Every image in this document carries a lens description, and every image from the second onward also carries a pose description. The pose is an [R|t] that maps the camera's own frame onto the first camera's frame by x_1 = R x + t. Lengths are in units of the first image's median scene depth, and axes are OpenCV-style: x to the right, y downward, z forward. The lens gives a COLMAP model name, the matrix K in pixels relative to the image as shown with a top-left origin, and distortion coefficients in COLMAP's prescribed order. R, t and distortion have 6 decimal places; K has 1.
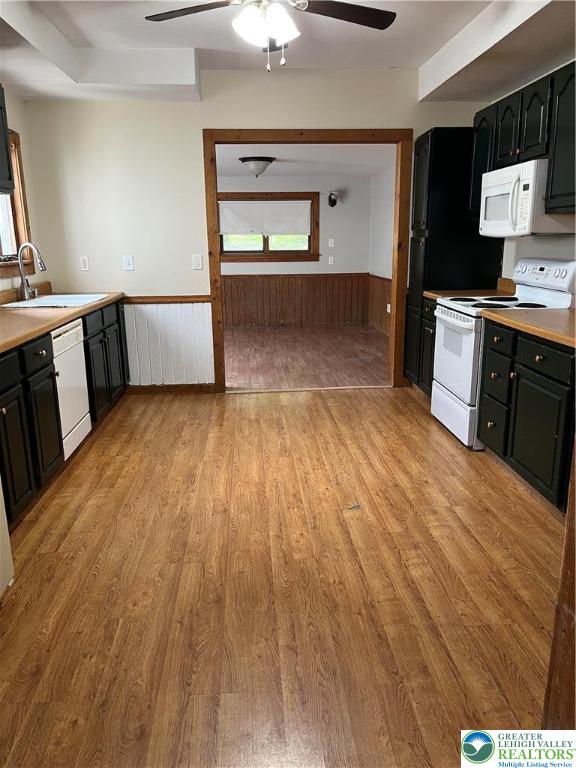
lens RADIAL K [[589.3, 0, 288.0], [0, 589.3, 384.0], [0, 0, 1]] dist [0.068634, -0.098914]
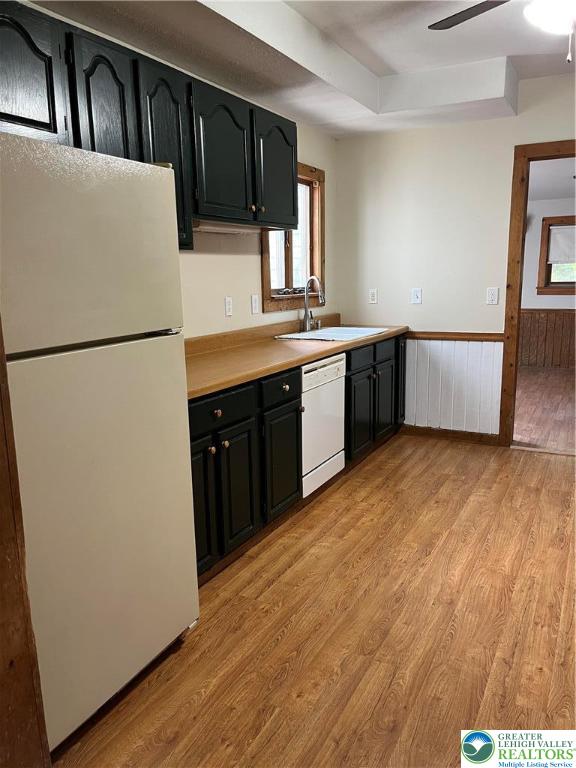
lens RADIAL K [[589.3, 0, 288.0], [0, 589.3, 384.0], [0, 0, 1]] dist [0.068634, -0.098914]
pose [[0.850647, 0.094688, -0.517139, 0.072790], [-0.119587, 0.992711, -0.014945, -0.033306], [0.511955, 0.074555, 0.855771, 0.125055]]
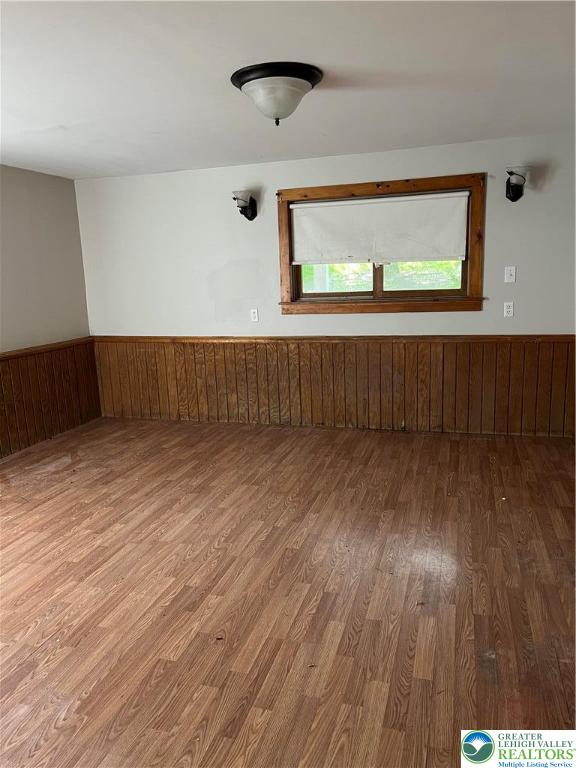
lens RADIAL K [[589.3, 0, 288.0], [0, 589.3, 384.0], [0, 0, 1]] dist [0.068634, -0.098914]
pose [[0.934606, 0.042176, -0.353176, 0.186876], [-0.058048, 0.997719, -0.034464, -0.280554], [0.350917, 0.052712, 0.934922, 1.123028]]
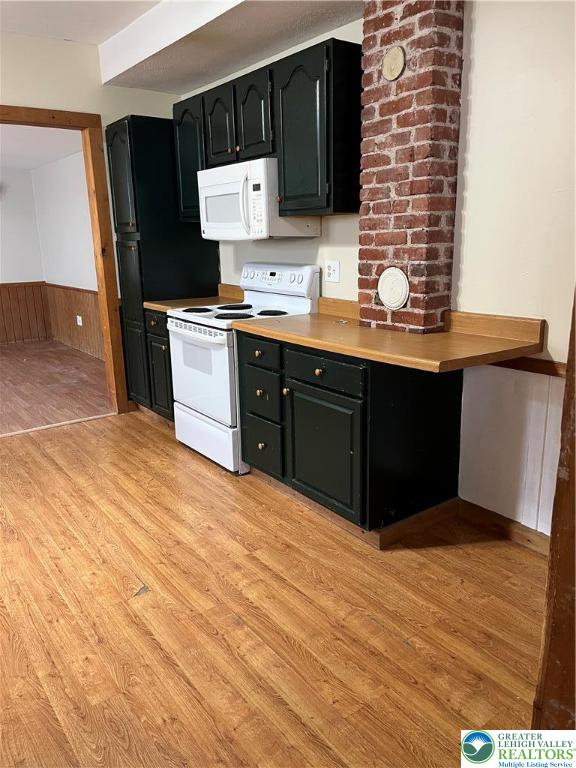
lens RADIAL K [[588.0, 0, 298.2], [0, 588.0, 383.8], [0, 0, 1]] dist [0.069573, -0.098113]
pose [[0.841735, -0.132997, 0.523254, -0.063873], [0.135612, 0.990195, 0.033528, -0.042951], [-0.522582, 0.042738, 0.851517, 0.169489]]
